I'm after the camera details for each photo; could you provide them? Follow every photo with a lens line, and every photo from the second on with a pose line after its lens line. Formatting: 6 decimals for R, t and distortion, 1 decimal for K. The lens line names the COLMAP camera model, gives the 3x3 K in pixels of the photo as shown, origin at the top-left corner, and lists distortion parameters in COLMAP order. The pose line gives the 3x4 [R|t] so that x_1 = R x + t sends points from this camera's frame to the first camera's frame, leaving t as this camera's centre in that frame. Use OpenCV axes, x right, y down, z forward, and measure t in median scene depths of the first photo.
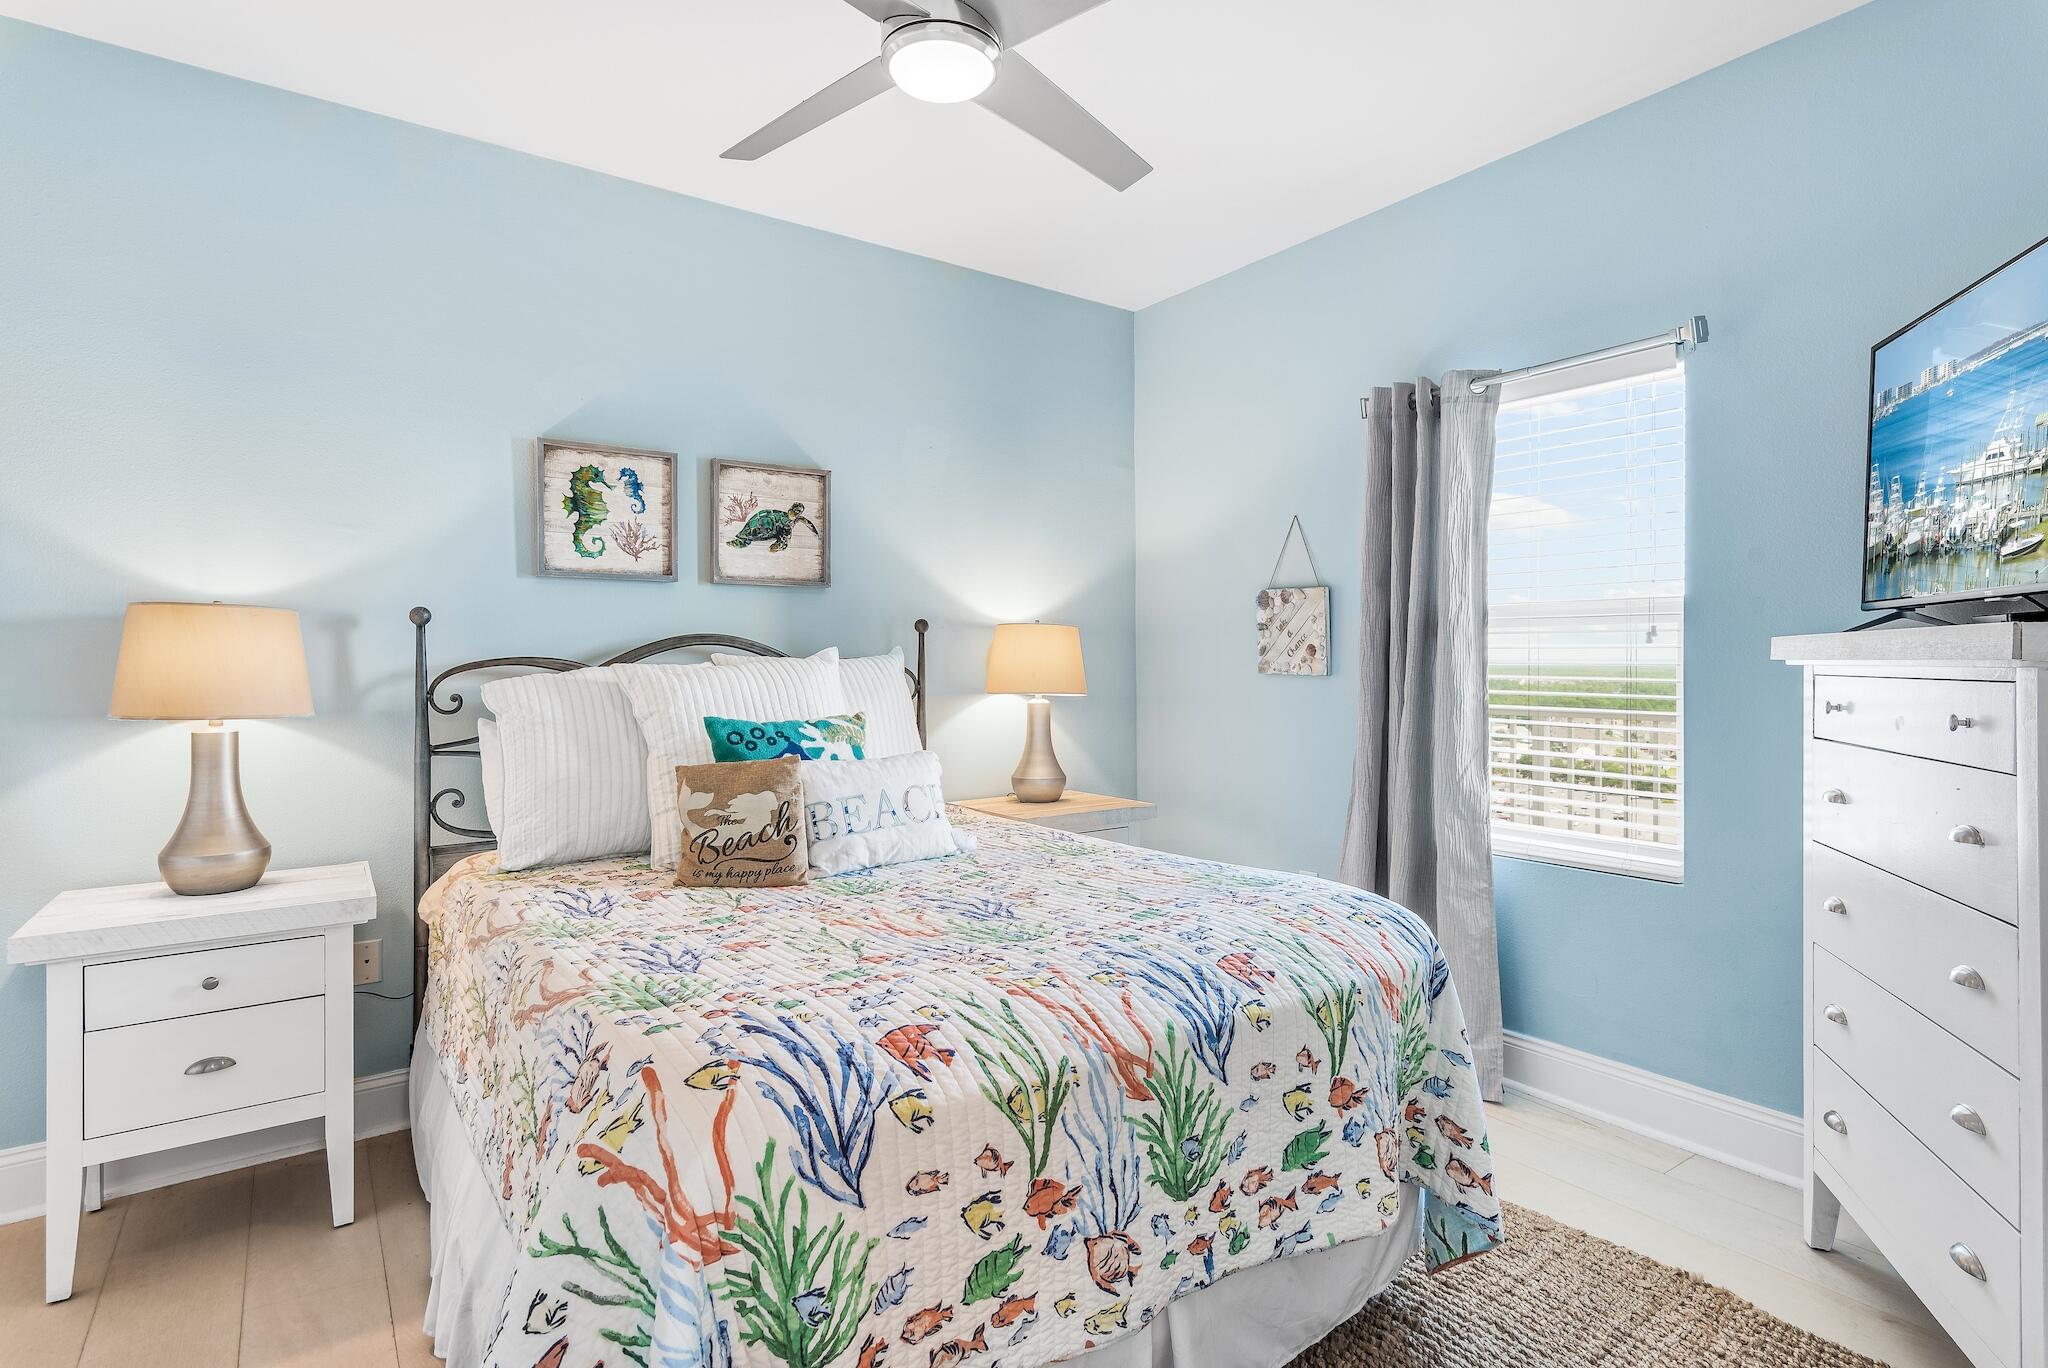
lens RADIAL K [[1024.3, 0, 1031.2], [0, 1024.3, 681.0], [0, 0, 1]] dist [0.001979, -0.000362]
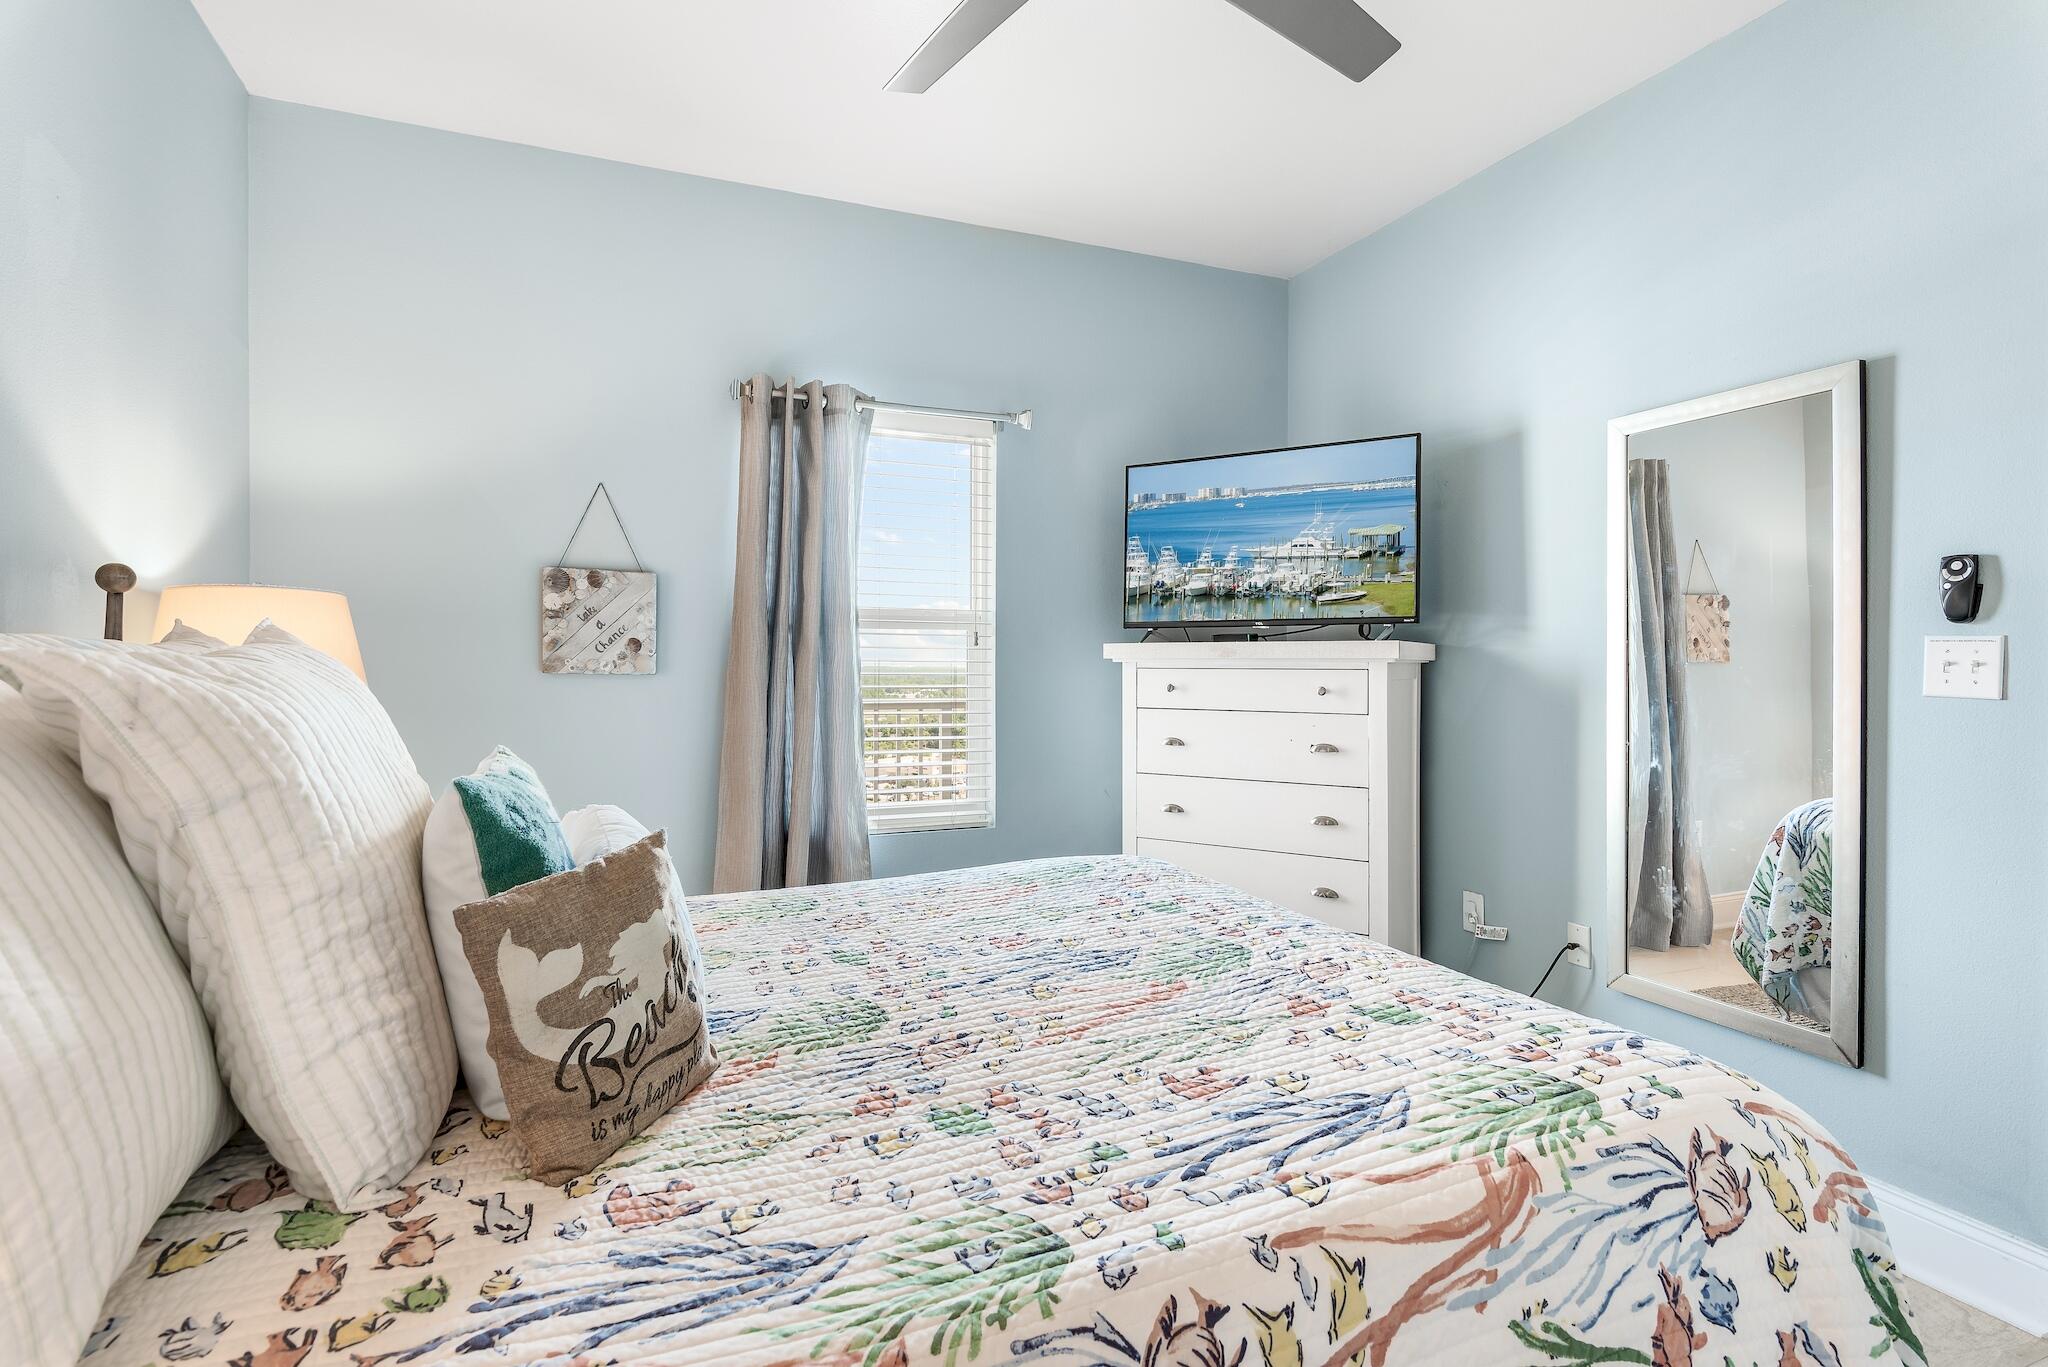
lens RADIAL K [[997.4, 0, 1026.4], [0, 997.4, 691.6], [0, 0, 1]] dist [0.000583, -0.000509]
pose [[0.228983, -0.028916, 0.973001, -0.662400], [0.024633, 0.999411, 0.023904, -0.003775], [-0.973119, 0.018494, 0.229560, 0.694465]]
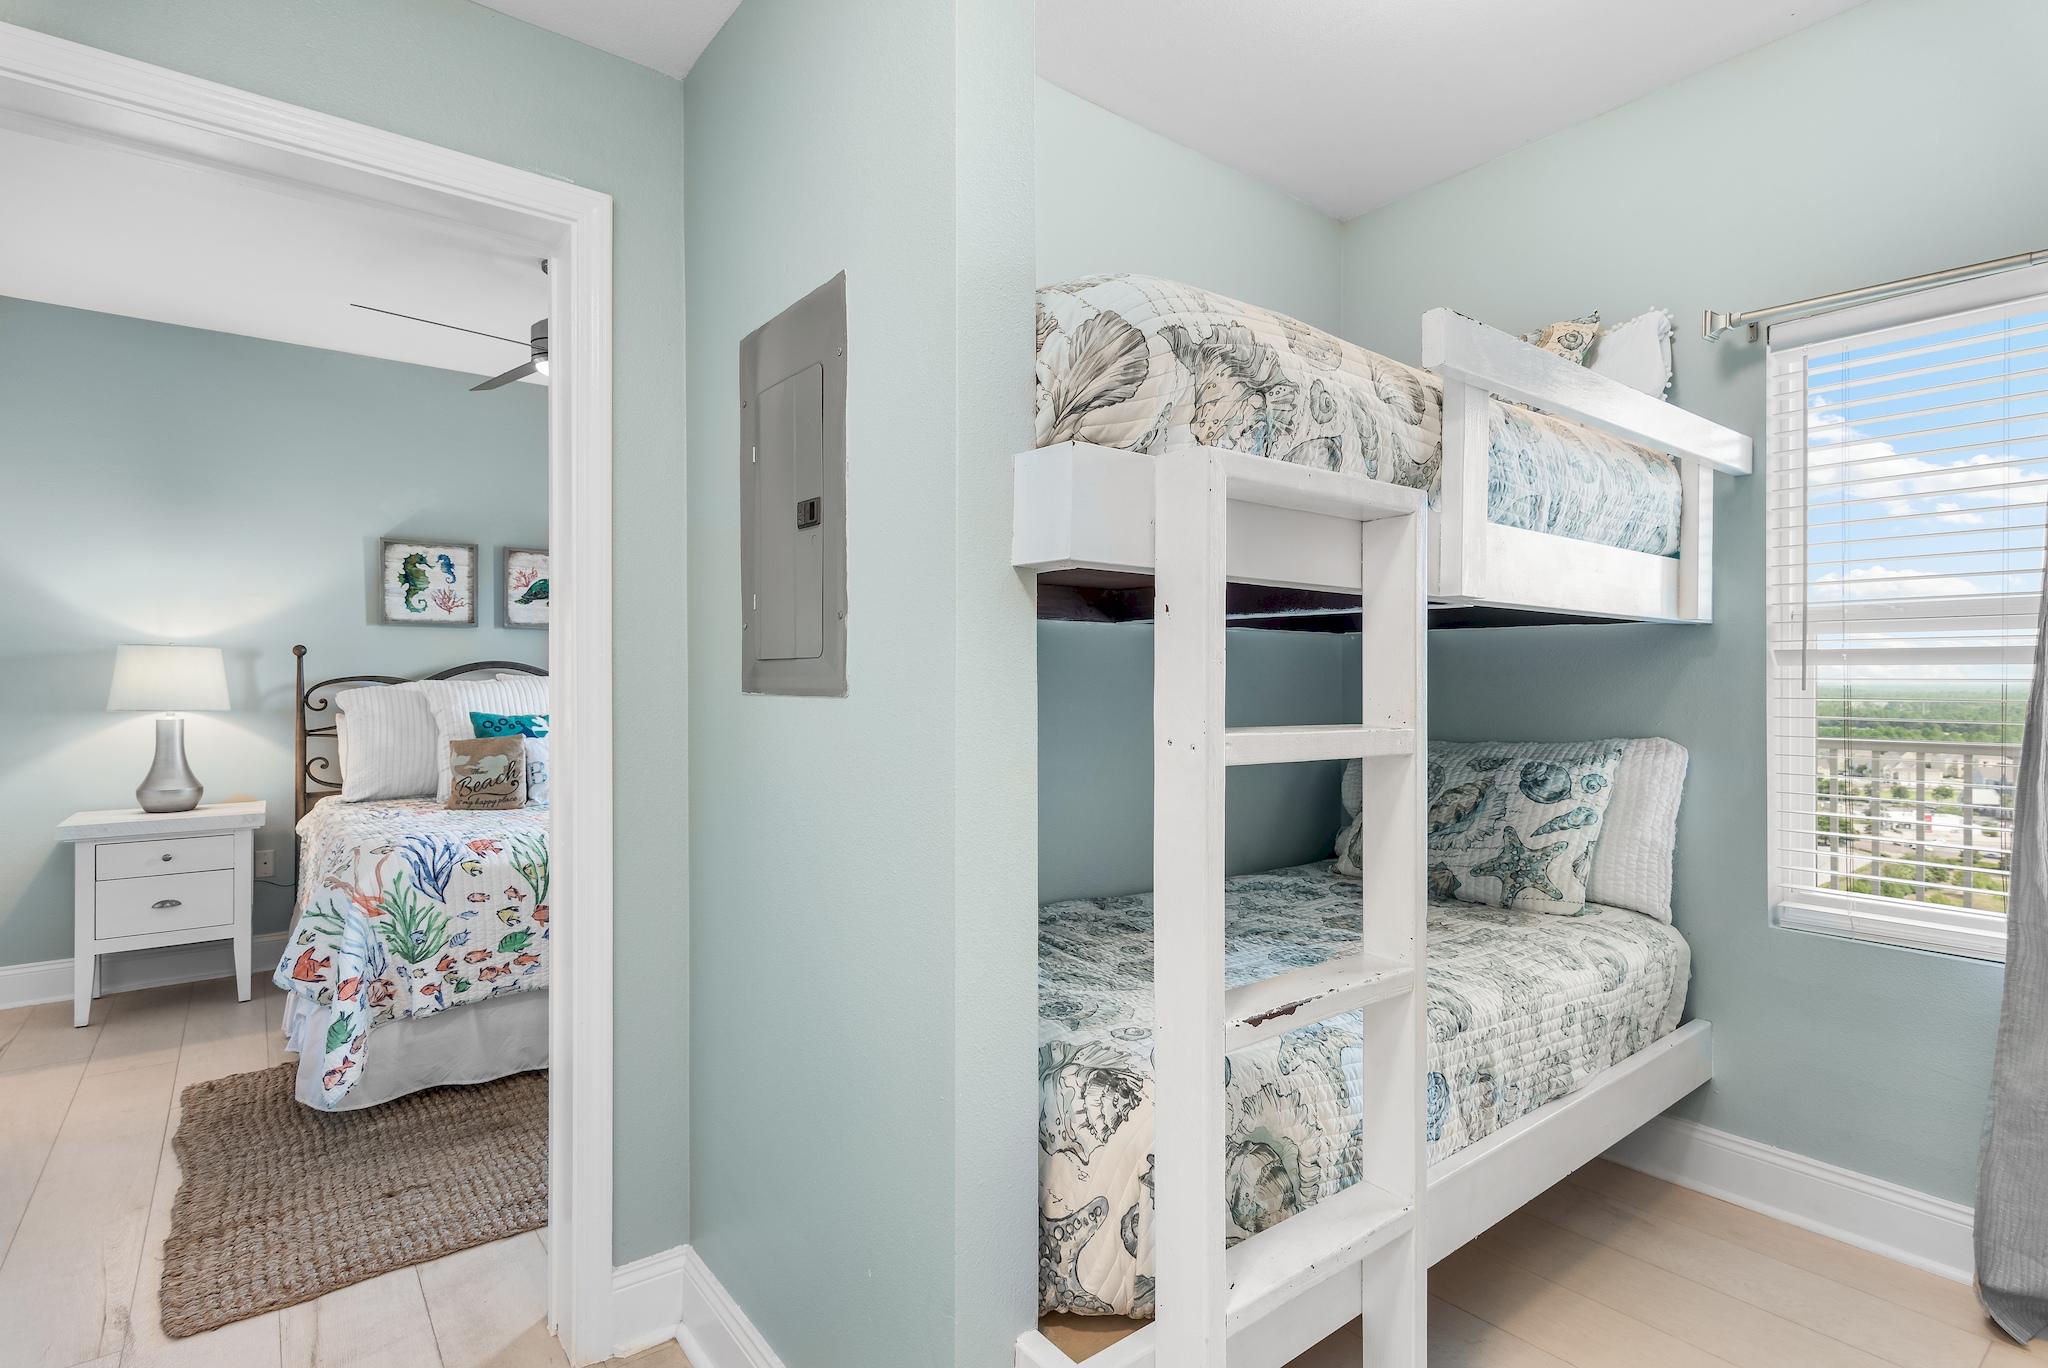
lens RADIAL K [[997.4, 0, 1026.4], [0, 997.4, 692.1], [0, 0, 1]] dist [0.000583, -0.000509]
pose [[0.999175, 0.001733, 0.040586, 0.537242], [-0.001524, 0.999986, -0.005161, 0.009829], [-0.040594, 0.005095, 0.999163, -0.686177]]
